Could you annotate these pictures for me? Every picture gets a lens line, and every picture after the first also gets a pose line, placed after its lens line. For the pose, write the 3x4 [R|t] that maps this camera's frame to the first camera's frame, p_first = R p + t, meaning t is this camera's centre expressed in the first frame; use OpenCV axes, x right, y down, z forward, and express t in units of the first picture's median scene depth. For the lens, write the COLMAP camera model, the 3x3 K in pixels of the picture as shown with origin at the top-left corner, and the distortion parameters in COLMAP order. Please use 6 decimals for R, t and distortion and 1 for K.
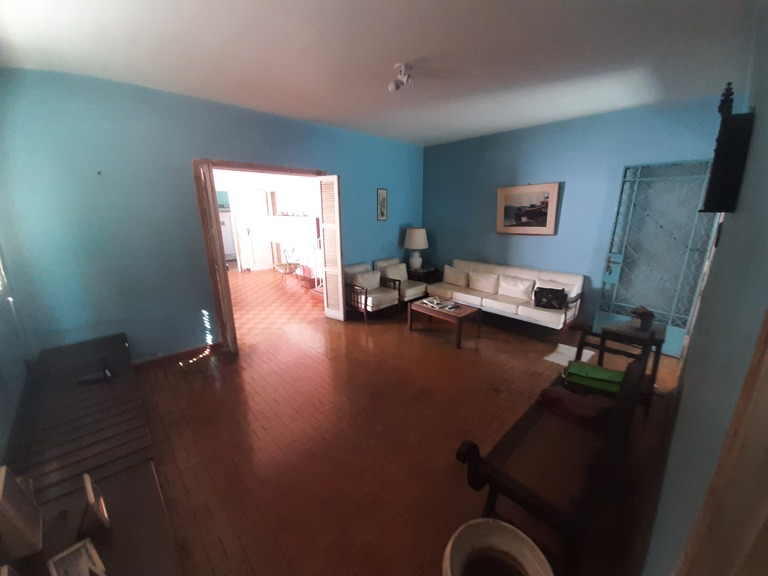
lens RADIAL K [[305.0, 0, 385.2], [0, 305.0, 290.6], [0, 0, 1]] dist [-0.009074, -0.003512]
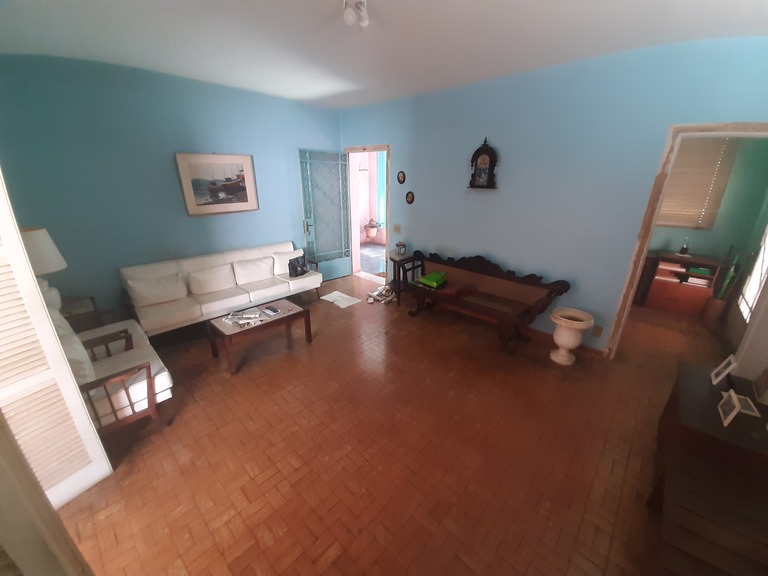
lens RADIAL K [[305.0, 0, 386.3], [0, 305.0, 289.3], [0, 0, 1]] dist [-0.009074, -0.003512]
pose [[-0.100518, -0.327951, 0.939332, -0.499031], [0.248016, 0.906050, 0.342872, -0.176599], [-0.963527, 0.267434, -0.009737, 0.646292]]
